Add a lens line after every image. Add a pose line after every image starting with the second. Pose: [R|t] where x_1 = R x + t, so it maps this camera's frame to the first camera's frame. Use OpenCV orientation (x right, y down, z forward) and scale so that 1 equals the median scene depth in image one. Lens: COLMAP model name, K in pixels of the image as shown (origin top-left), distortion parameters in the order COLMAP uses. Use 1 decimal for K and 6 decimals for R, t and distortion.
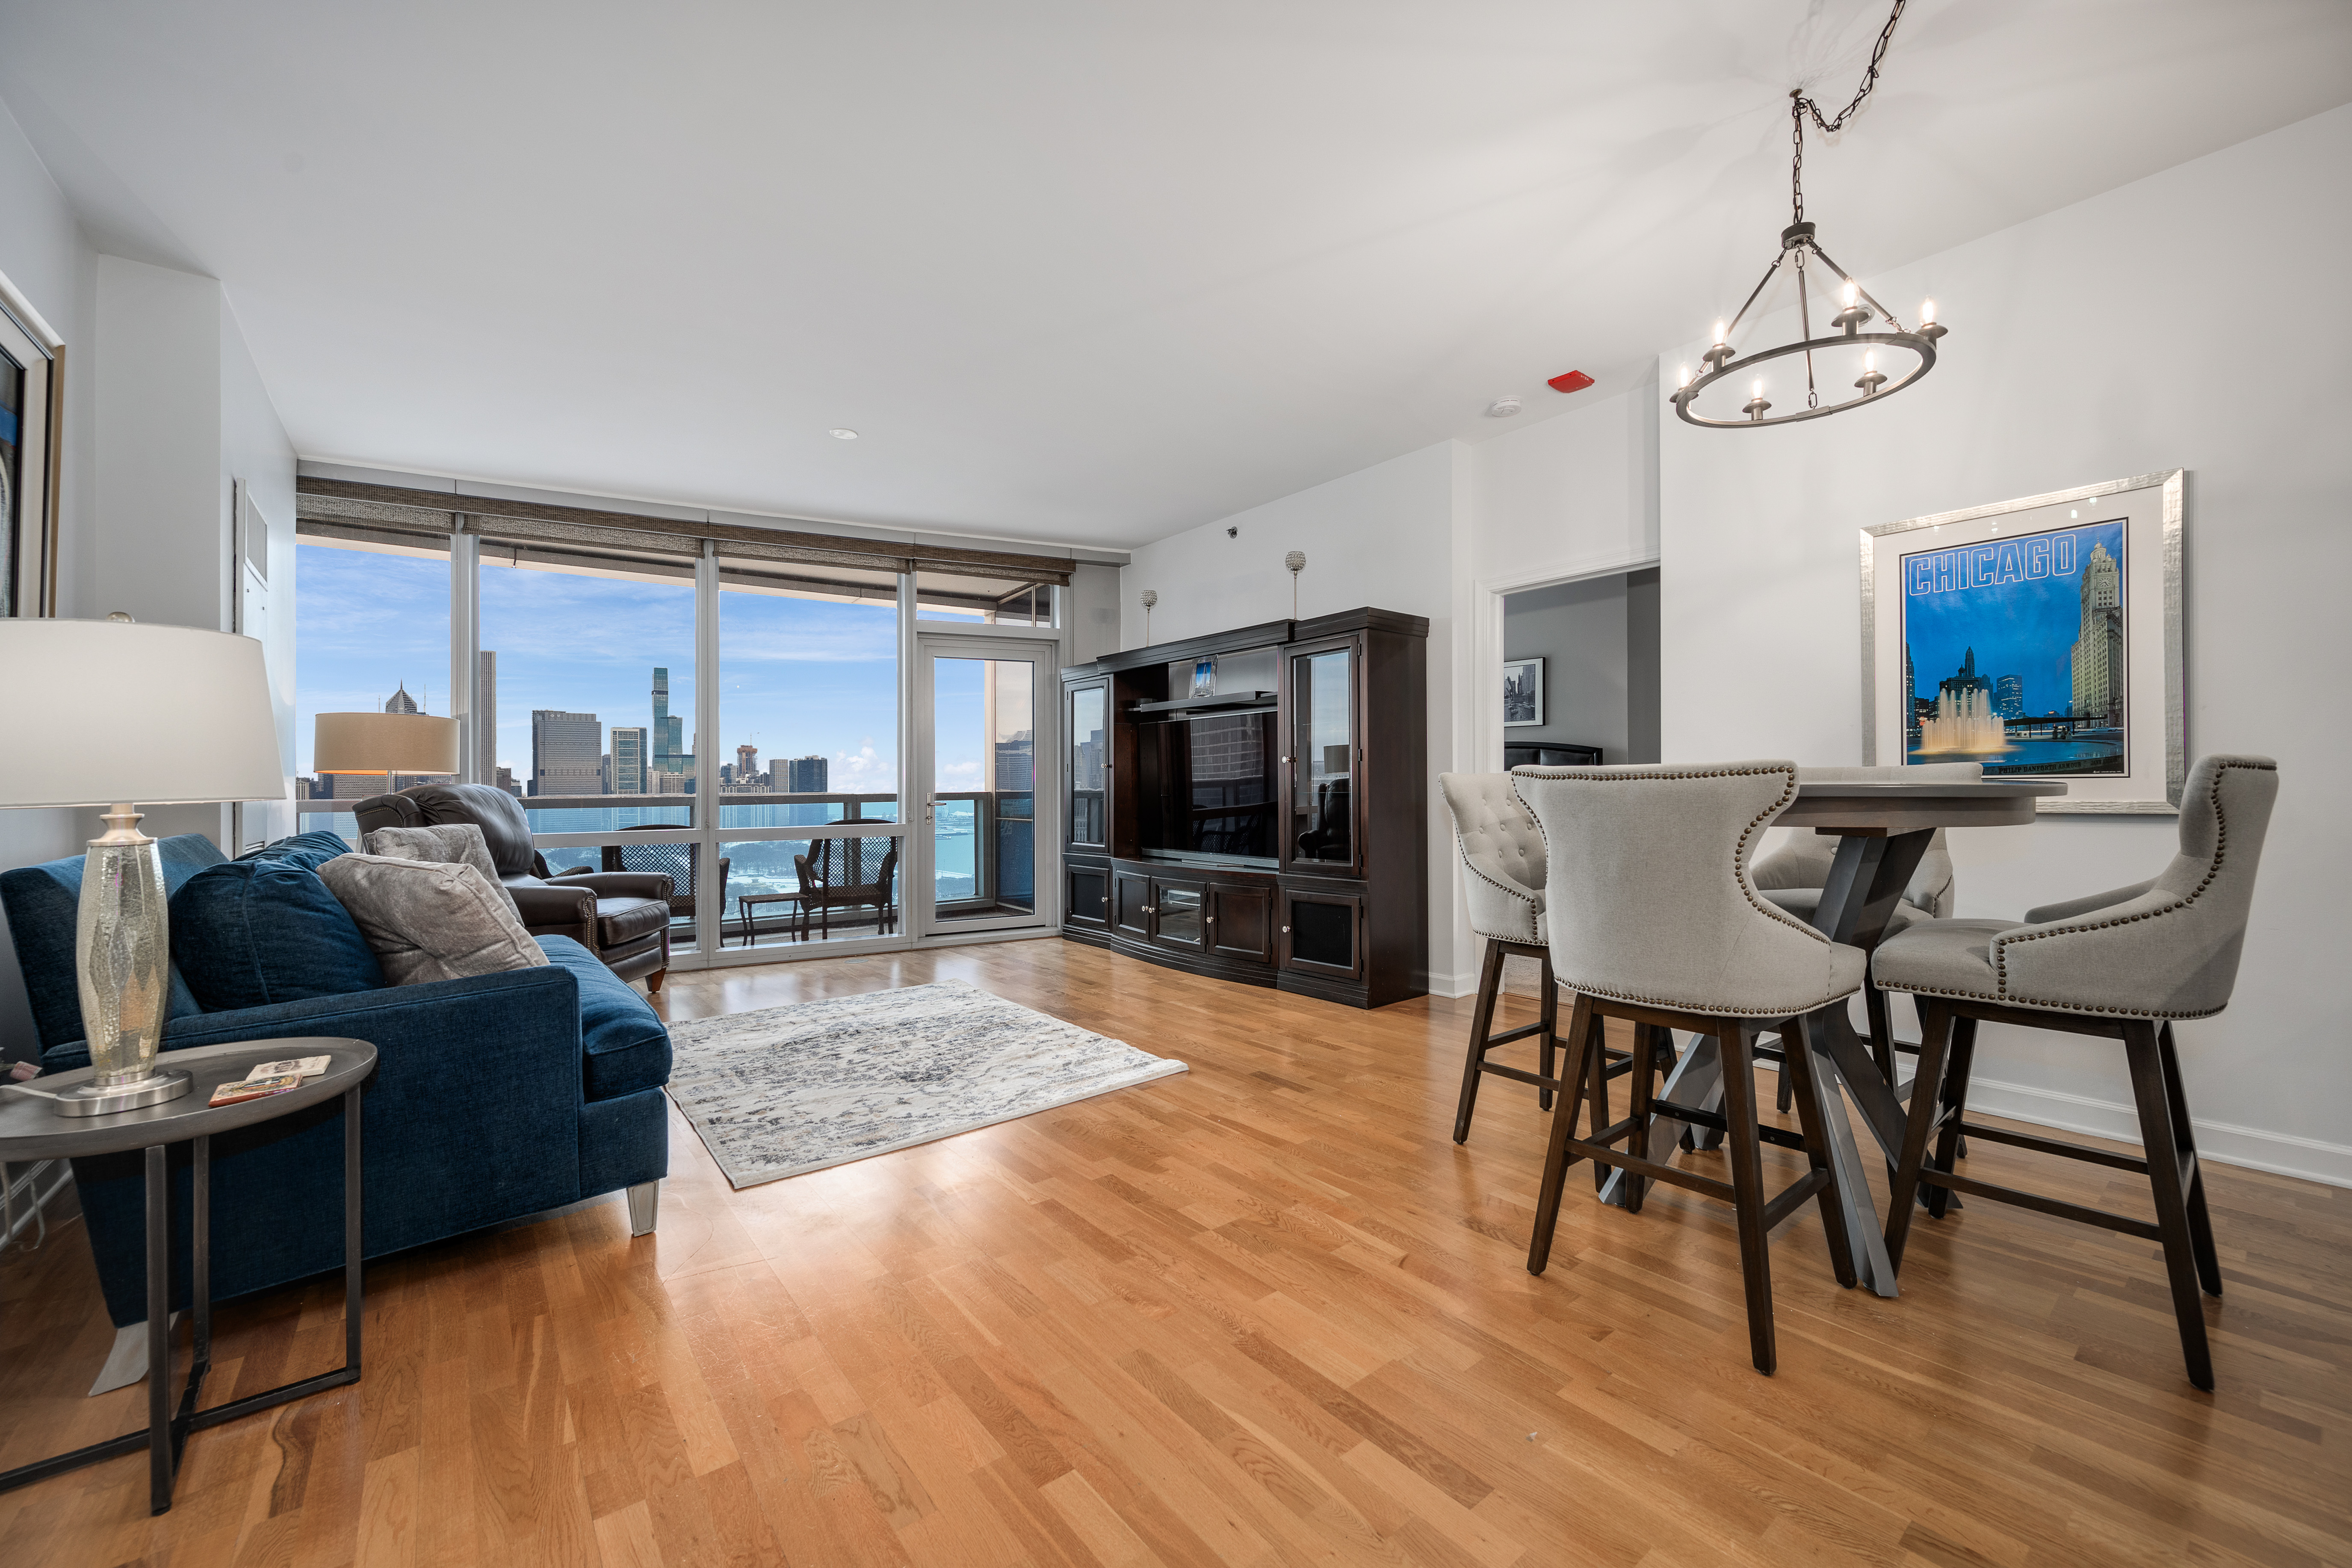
lens RADIAL K [[920.0, 0, 1184.8], [0, 920.0, 775.6], [0, 0, 1]] dist [-0.001417, -0.000391]
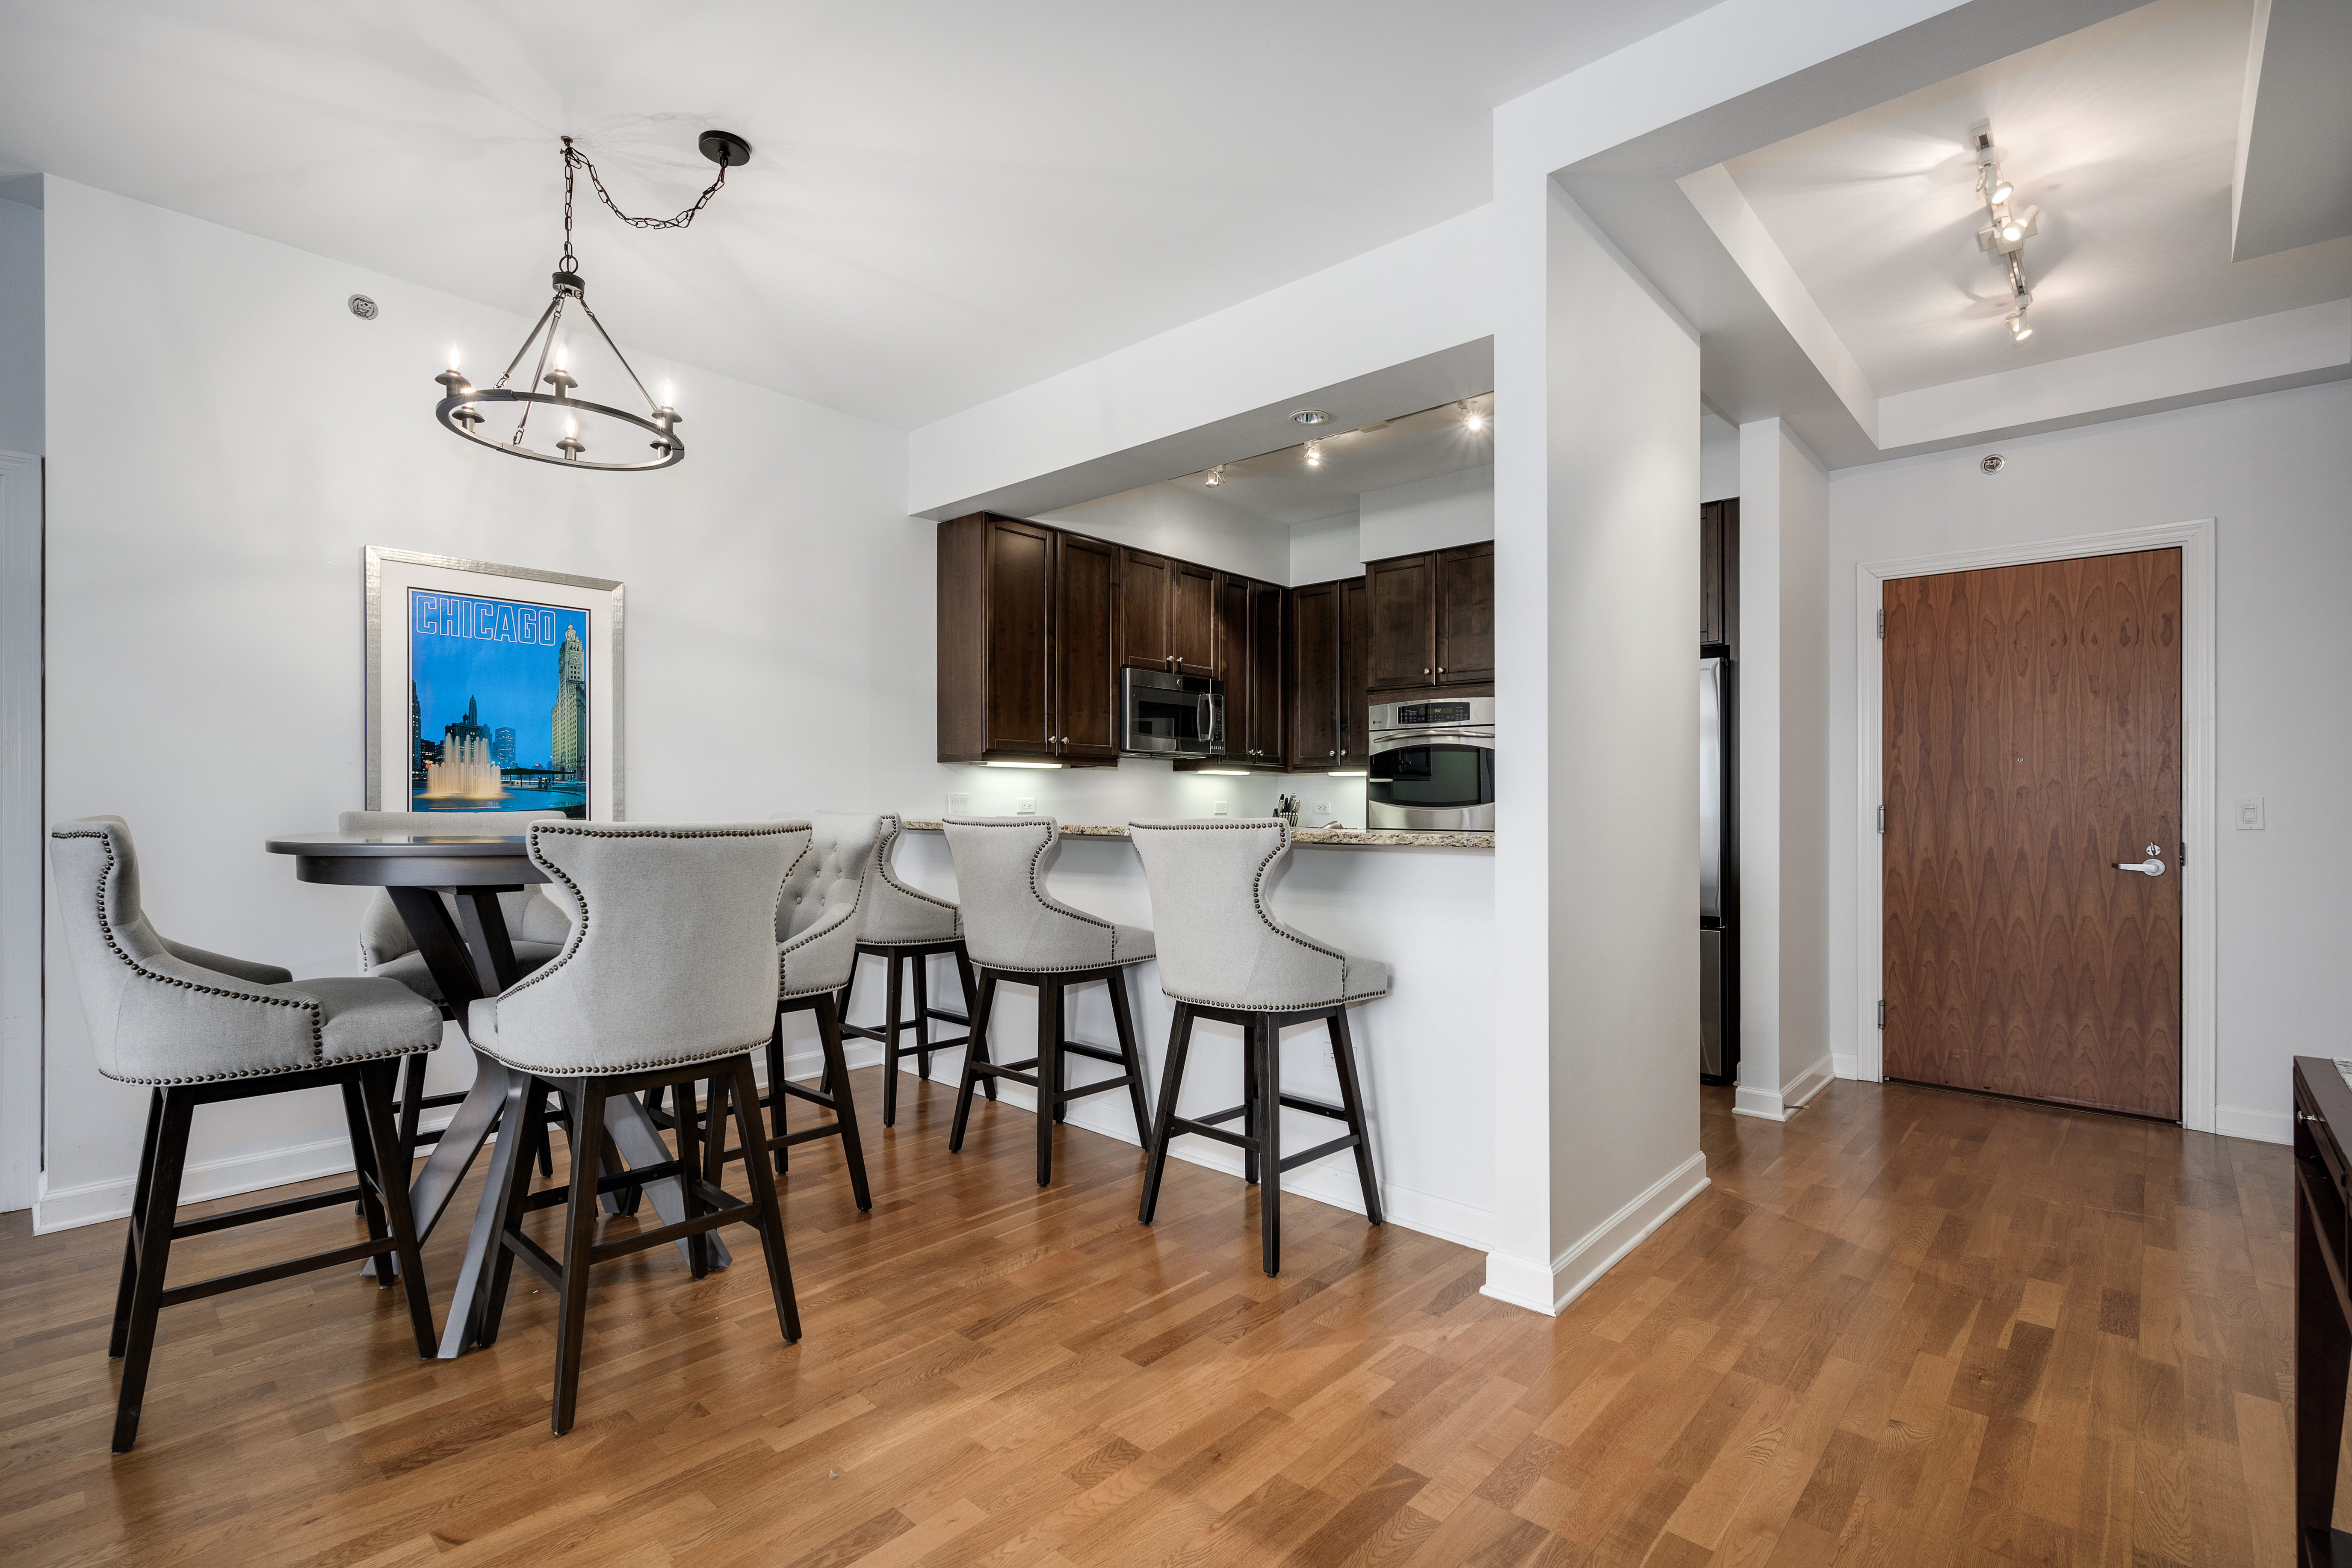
lens RADIAL K [[1065.9, 0, 1168.9], [0, 1065.9, 797.3], [0, 0, 1]] dist [0.000370, -0.000131]
pose [[-0.144936, 0.015926, 0.989313, -0.243327], [-0.011198, 0.999780, -0.017735, -0.007817], [-0.989378, -0.013649, -0.144726, 0.223938]]
